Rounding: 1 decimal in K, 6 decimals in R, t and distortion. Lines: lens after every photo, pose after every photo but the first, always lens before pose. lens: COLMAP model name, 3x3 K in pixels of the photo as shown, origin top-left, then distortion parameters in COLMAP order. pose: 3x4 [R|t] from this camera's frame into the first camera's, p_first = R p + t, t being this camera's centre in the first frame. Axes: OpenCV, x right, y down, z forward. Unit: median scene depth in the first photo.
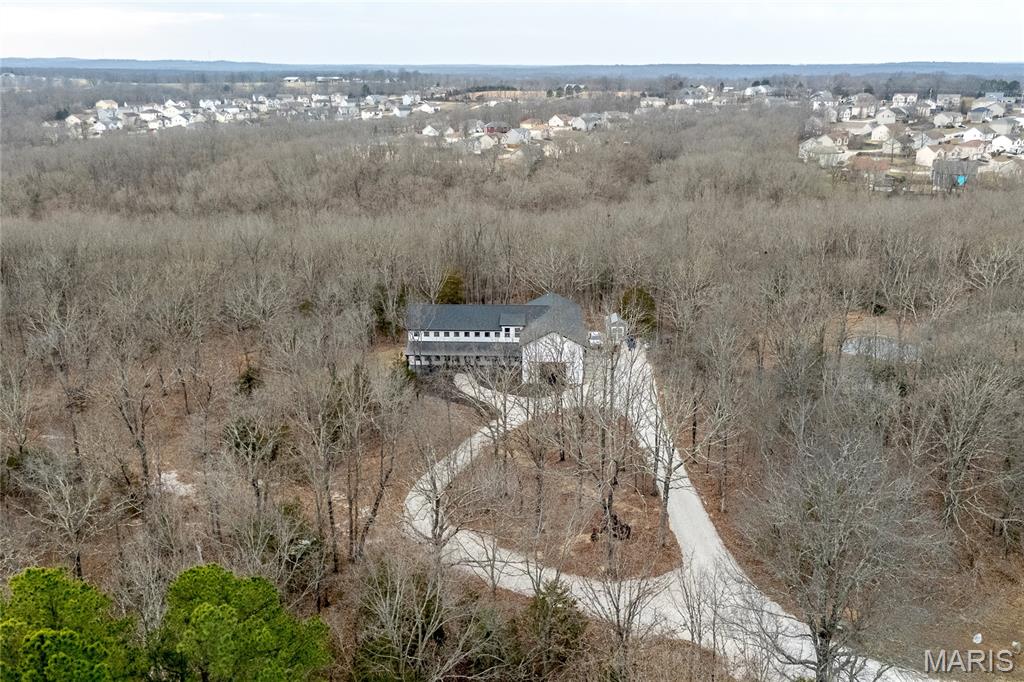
lens RADIAL K [[889.5, 0, 514.9], [0, 889.5, 352.1], [0, 0, 1]] dist [0.074352, -0.079378]
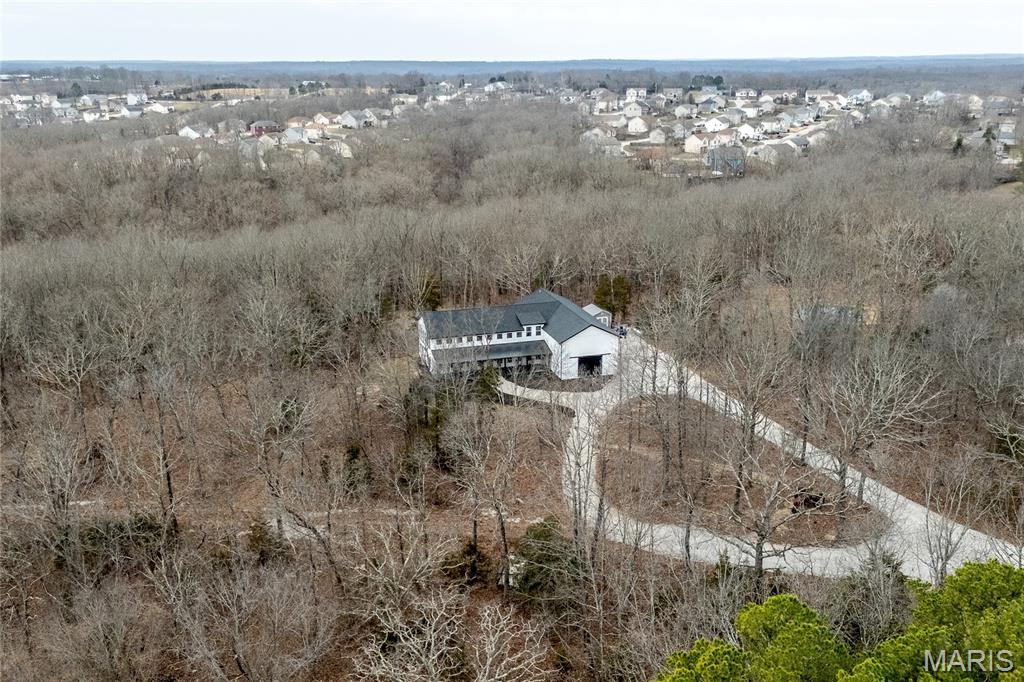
lens RADIAL K [[889.5, 0, 514.9], [0, 889.5, 352.1], [0, 0, 1]] dist [0.074352, -0.079378]
pose [[0.949089, -0.102358, 0.297914, -0.065357], [0.101439, 0.994668, 0.018585, -0.003955], [-0.298228, 0.012581, 0.954412, 0.012927]]
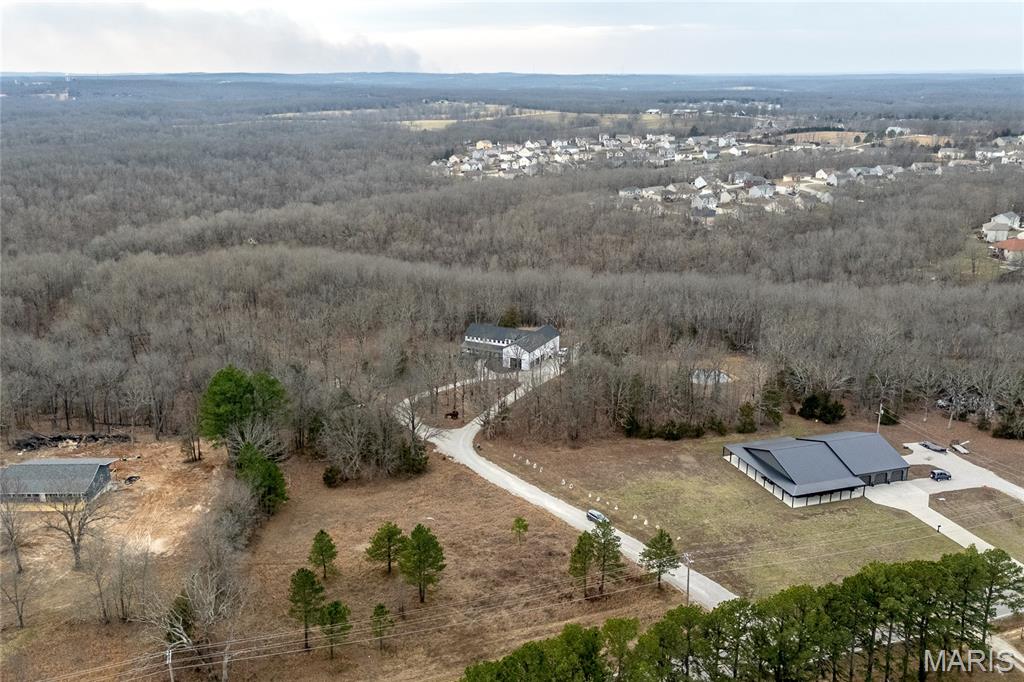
lens RADIAL K [[889.5, 0, 514.9], [0, 889.5, 352.1], [0, 0, 1]] dist [0.074352, -0.079378]
pose [[0.906237, 0.122917, -0.404507, 0.172249], [-0.125292, 0.991904, 0.020709, -0.009254], [0.403778, 0.031914, 0.914300, -0.178928]]
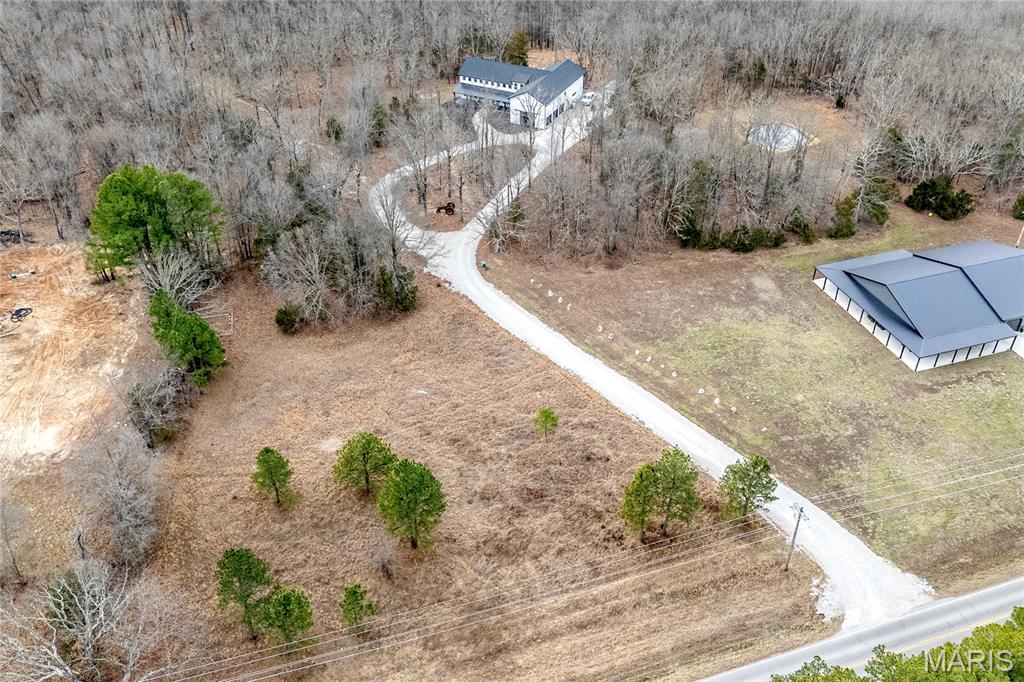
lens RADIAL K [[889.5, 0, 514.9], [0, 889.5, 352.1], [0, 0, 1]] dist [0.074352, -0.079378]
pose [[0.908760, 0.249437, -0.334568, 0.130562], [-0.122393, 0.925760, 0.357754, -0.031339], [0.398967, -0.284164, 0.871824, -0.105873]]
